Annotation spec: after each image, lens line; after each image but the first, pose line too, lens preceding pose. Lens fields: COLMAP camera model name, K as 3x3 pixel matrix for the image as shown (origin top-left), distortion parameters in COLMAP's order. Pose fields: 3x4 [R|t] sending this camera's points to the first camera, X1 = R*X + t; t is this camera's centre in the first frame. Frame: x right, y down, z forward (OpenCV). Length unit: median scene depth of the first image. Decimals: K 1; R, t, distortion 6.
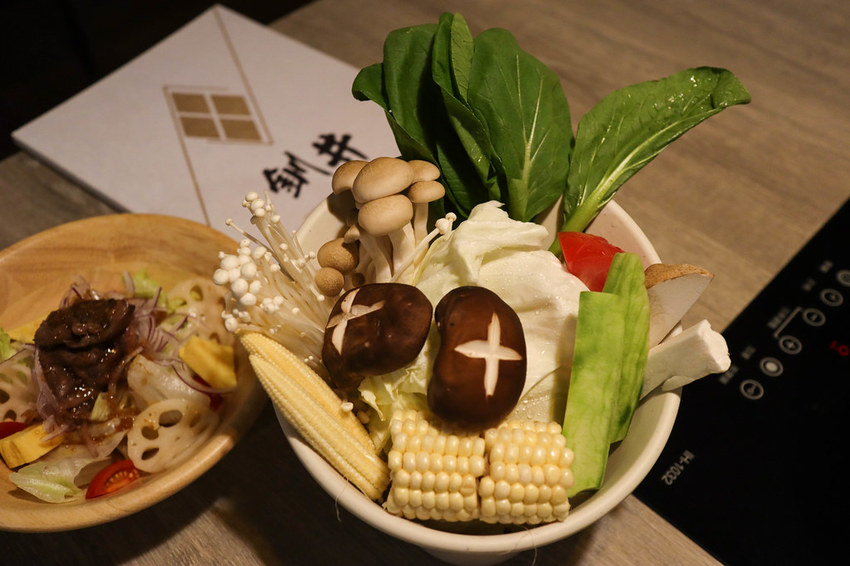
lens RADIAL K [[831.6, 0, 425.9], [0, 831.6, 288.5], [0, 0, 1]] dist [0.007291, -0.033279]
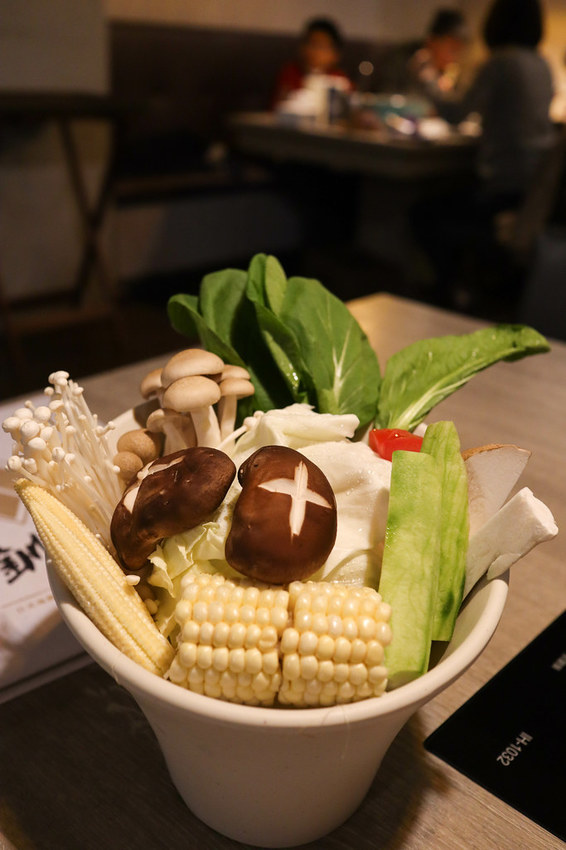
lens RADIAL K [[831.6, 0, 283.0], [0, 831.6, 425.0], [0, 0, 1]] dist [0.007291, -0.033279]
pose [[0.998116, 0.045254, 0.041431, 0.019983], [-0.024029, 0.909649, -0.414682, 0.368860], [-0.056454, 0.412905, 0.909023, 0.133820]]
